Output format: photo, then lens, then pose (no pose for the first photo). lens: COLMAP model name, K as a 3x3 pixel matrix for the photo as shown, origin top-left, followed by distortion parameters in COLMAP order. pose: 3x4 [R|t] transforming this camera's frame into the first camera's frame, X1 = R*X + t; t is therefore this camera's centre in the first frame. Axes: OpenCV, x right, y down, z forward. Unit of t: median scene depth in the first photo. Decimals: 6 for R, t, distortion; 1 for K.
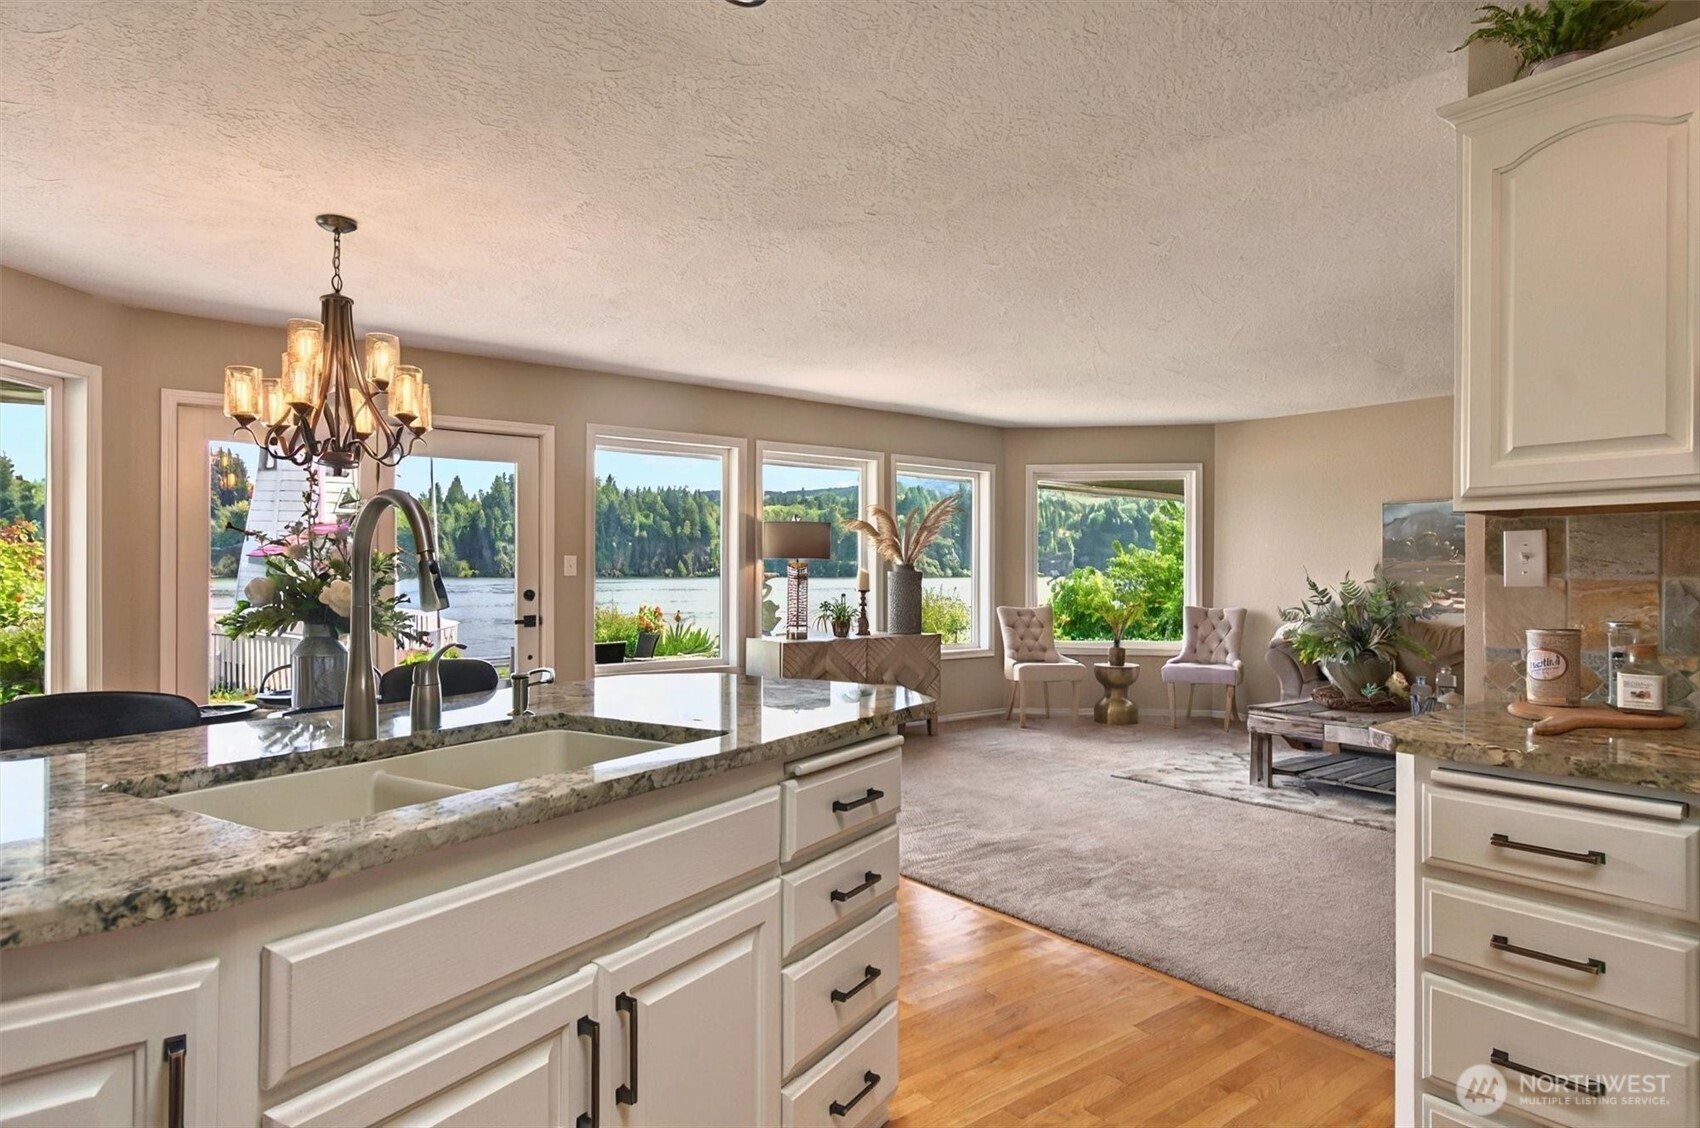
lens RADIAL K [[983.6, 0, 821.6], [0, 983.6, 565.7], [0, 0, 1]] dist [-0.006406, 0.005899]
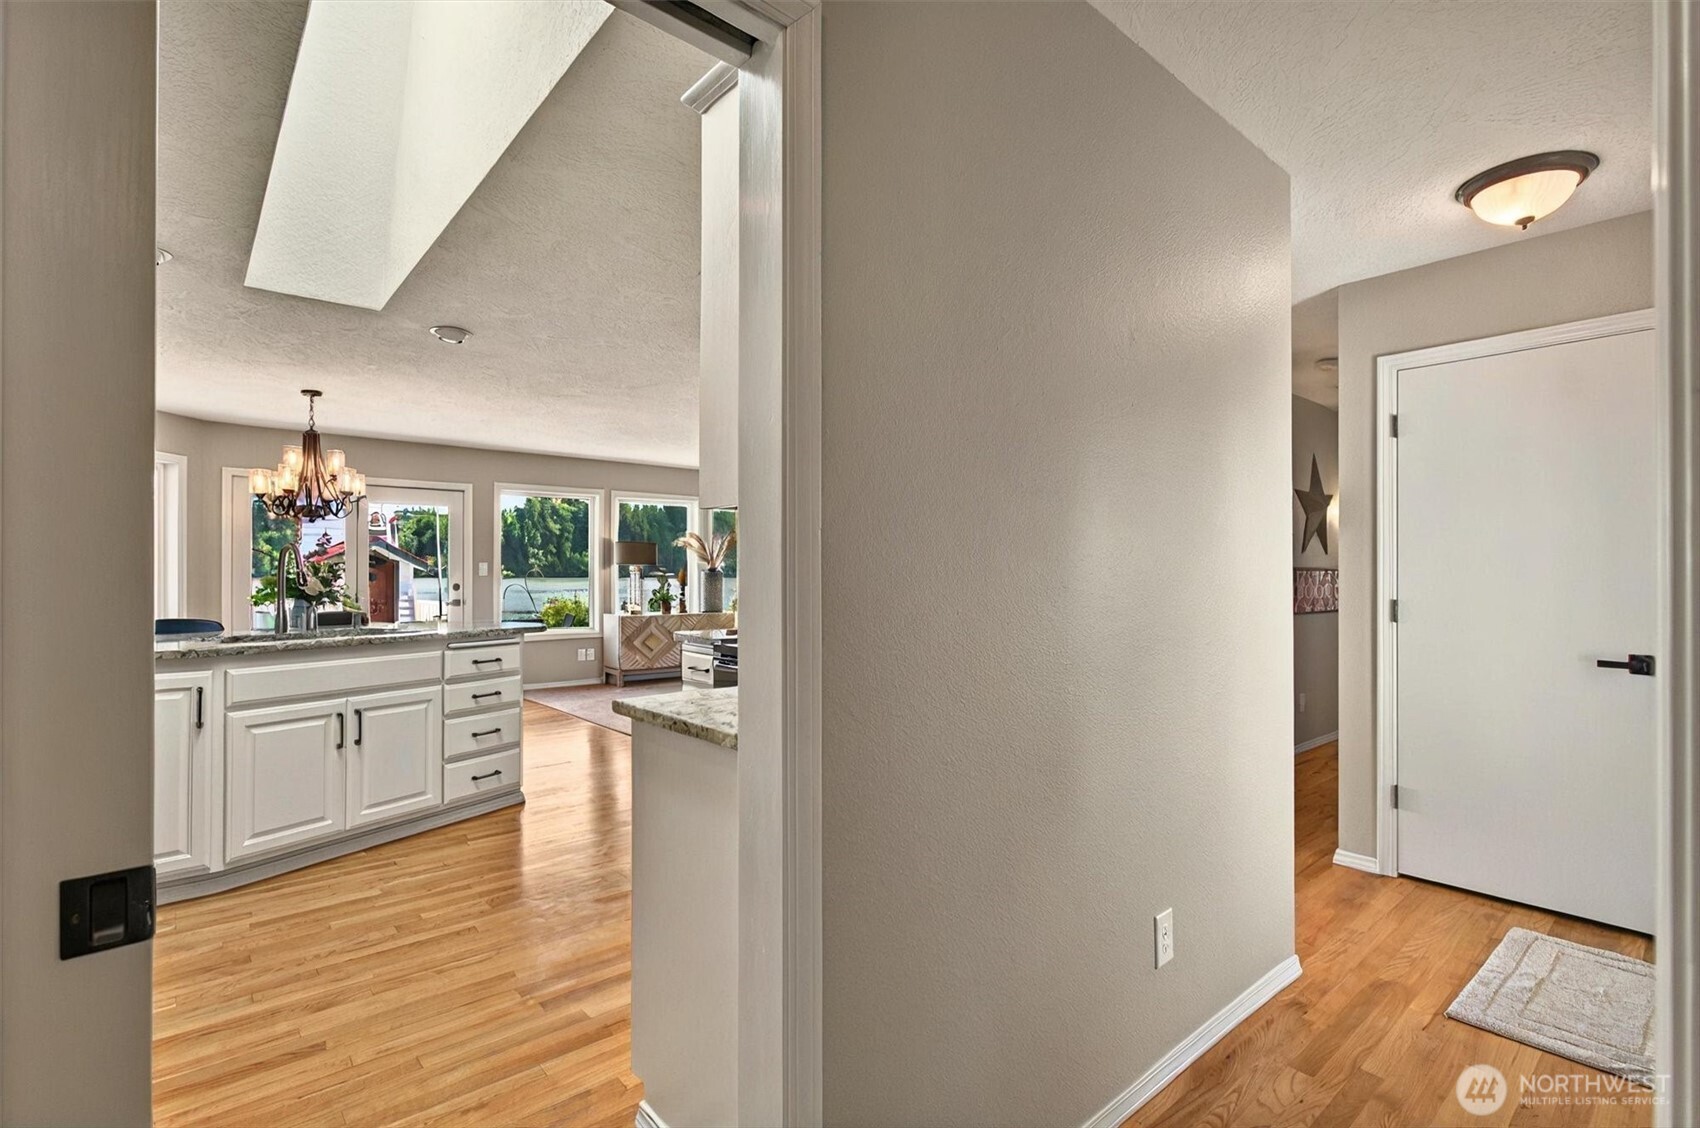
lens RADIAL K [[829.1, 0, 859.9], [0, 829.1, 571.6], [0, 0, 1]] dist [-0.003242, -0.000817]
pose [[0.998958, 0.000559, 0.045644, 0.887578], [-0.000769, 0.999989, 0.004584, -0.006295], [-0.045641, -0.004614, 0.998947, -1.178609]]
